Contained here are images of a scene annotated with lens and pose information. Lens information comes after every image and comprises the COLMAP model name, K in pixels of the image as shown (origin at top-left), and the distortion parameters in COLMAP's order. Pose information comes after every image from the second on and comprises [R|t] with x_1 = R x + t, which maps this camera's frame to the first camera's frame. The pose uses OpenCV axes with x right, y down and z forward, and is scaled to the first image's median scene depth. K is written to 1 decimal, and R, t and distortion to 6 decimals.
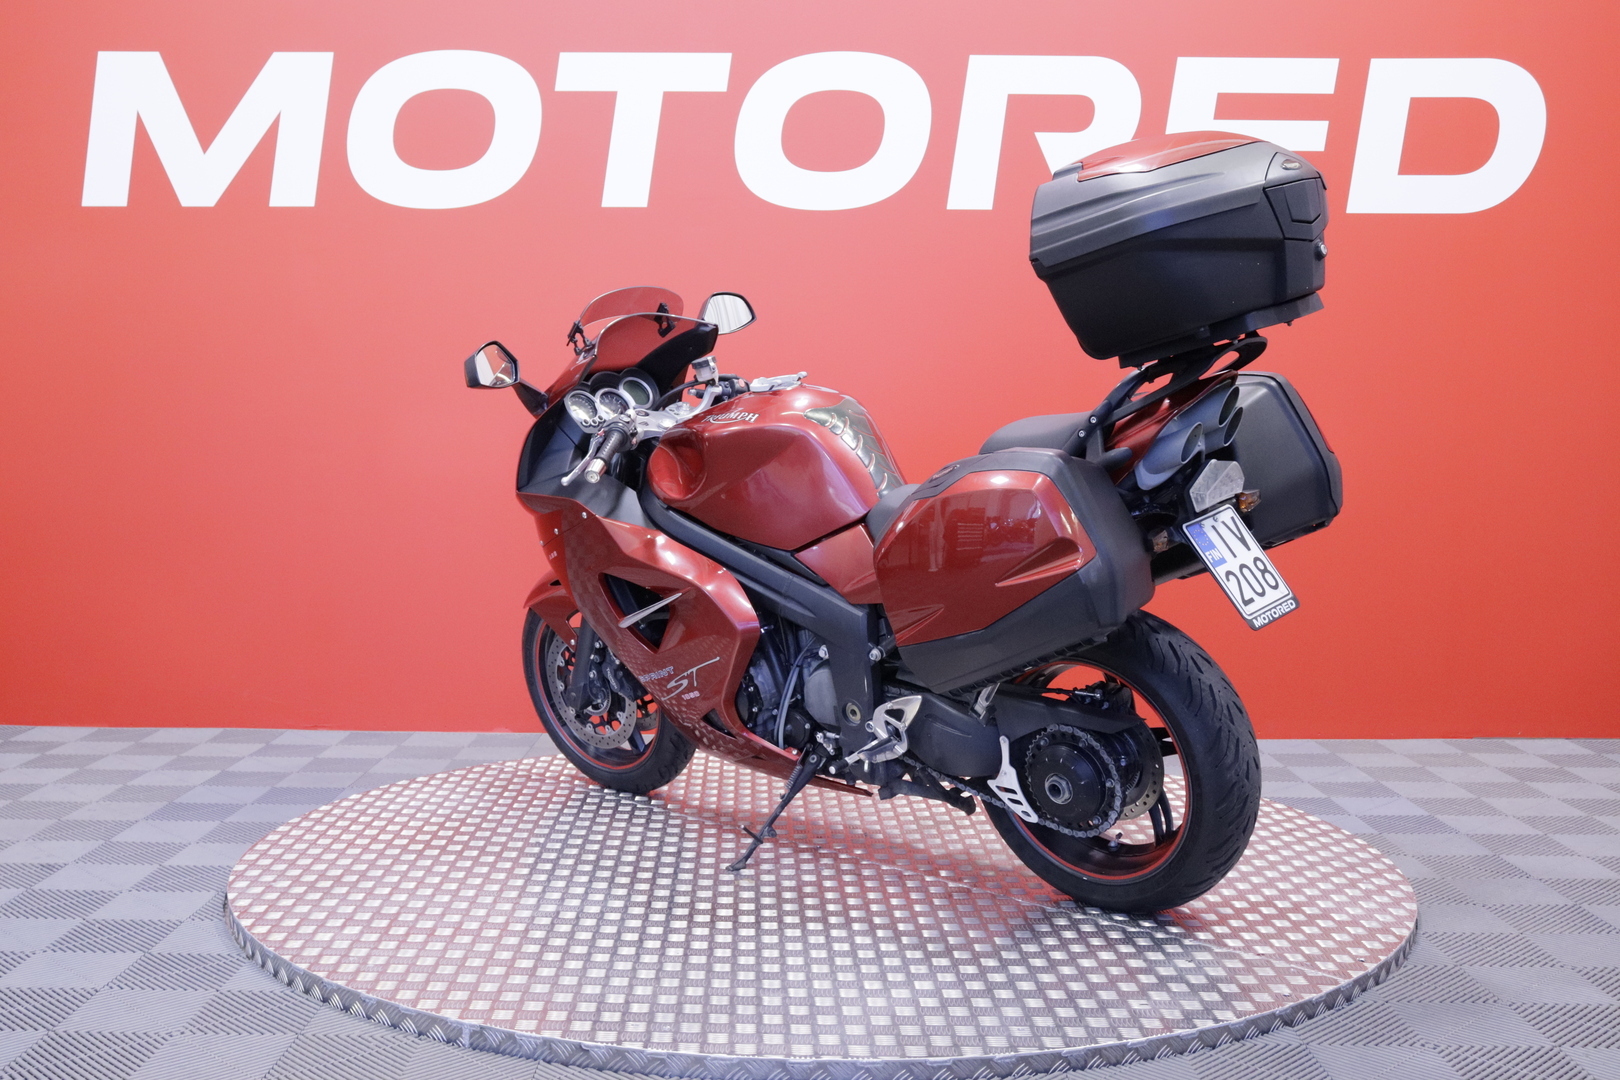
lens RADIAL K [[1809.0, 0, 810.0], [0, 1809.0, 542.7], [0, 0, 1]] dist [-0.012056, 0.000000]
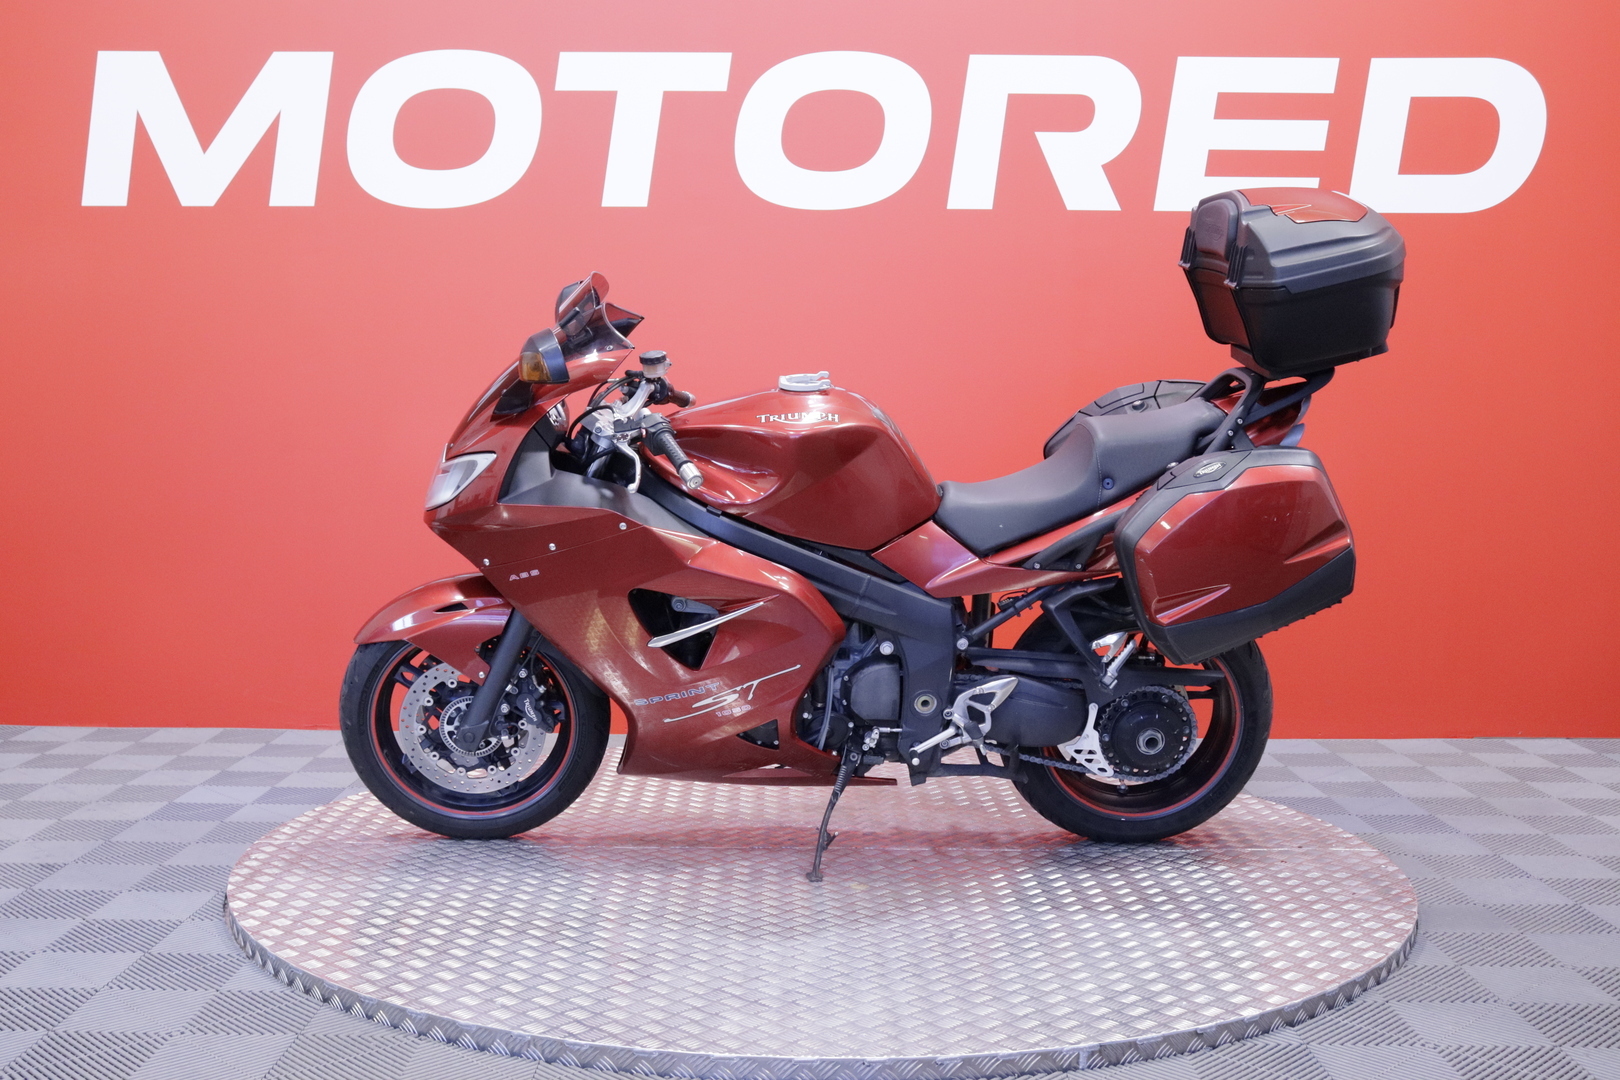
lens RADIAL K [[1809.0, 0, 810.2], [0, 1809.0, 535.9], [0, 0, 1]] dist [-0.012056, 0.000000]
pose [[0.713113, -0.072113, 0.697330, -0.728617], [0.053220, 0.997394, 0.048720, -0.052251], [-0.699026, 0.002369, 0.715092, 0.330550]]
